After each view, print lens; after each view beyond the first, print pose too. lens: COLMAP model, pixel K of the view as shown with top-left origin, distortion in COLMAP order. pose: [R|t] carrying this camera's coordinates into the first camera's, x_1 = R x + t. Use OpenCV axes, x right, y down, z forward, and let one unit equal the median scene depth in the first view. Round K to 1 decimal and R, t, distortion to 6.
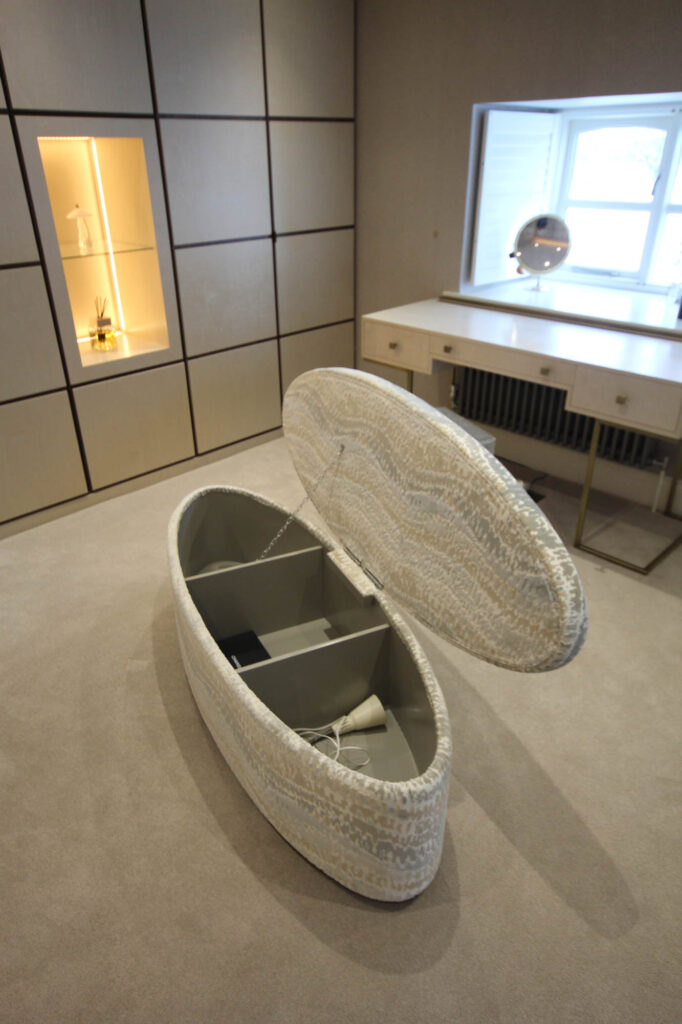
lens RADIAL K [[695.5, 0, 336.0], [0, 695.5, 512.1], [0, 0, 1]] dist [0.007207, 0.006897]
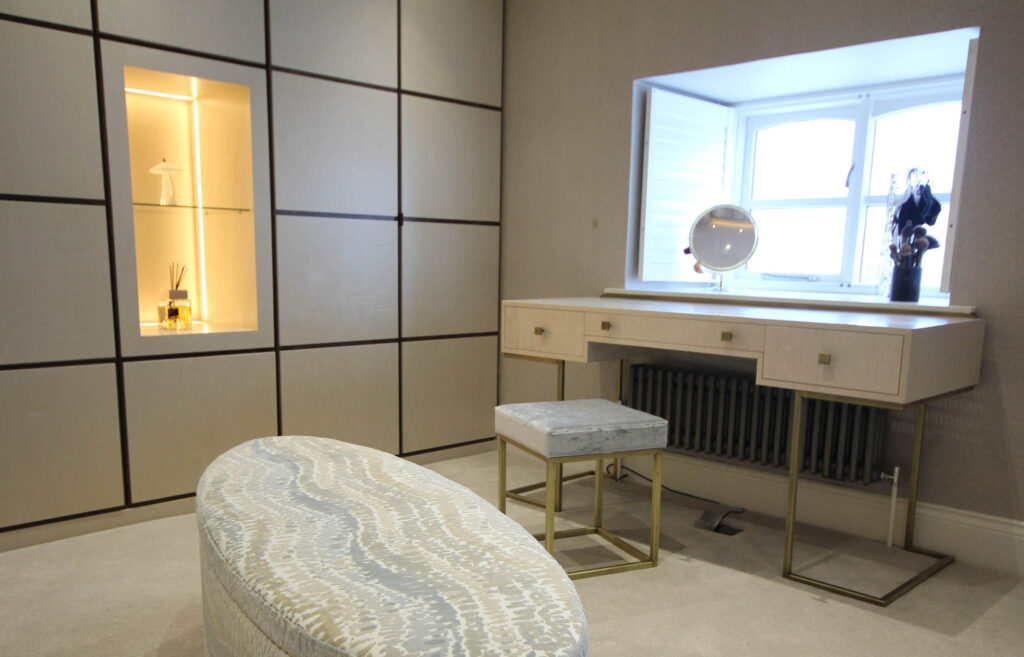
lens RADIAL K [[882.8, 0, 509.3], [0, 882.8, 408.5], [0, 0, 1]] dist [-0.004243, 0.020141]
pose [[0.999573, 0.027622, 0.009552, 0.041226], [-0.023232, 0.949209, -0.313789, 0.164400], [-0.017734, 0.313433, 0.949445, 0.075279]]
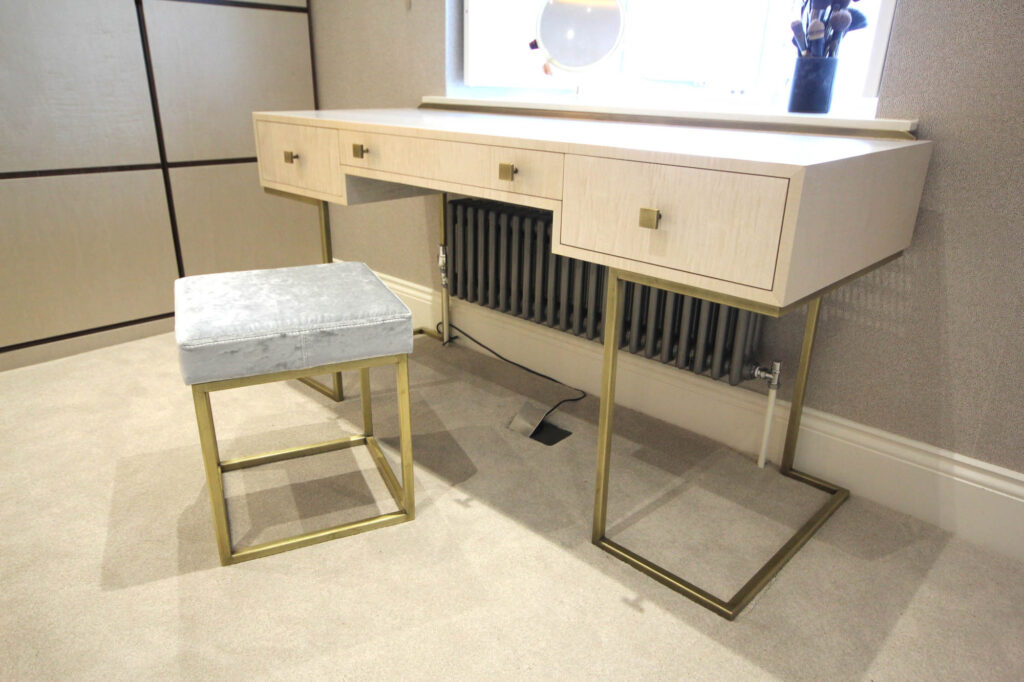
lens RADIAL K [[710.6, 0, 511.1], [0, 710.6, 343.2], [0, 0, 1]] dist [0.002788, 0.013623]
pose [[0.999220, 0.019128, 0.034561, 0.246157], [-0.014412, 0.991159, -0.131892, -0.019461], [-0.036778, 0.131291, 0.990661, 0.459280]]
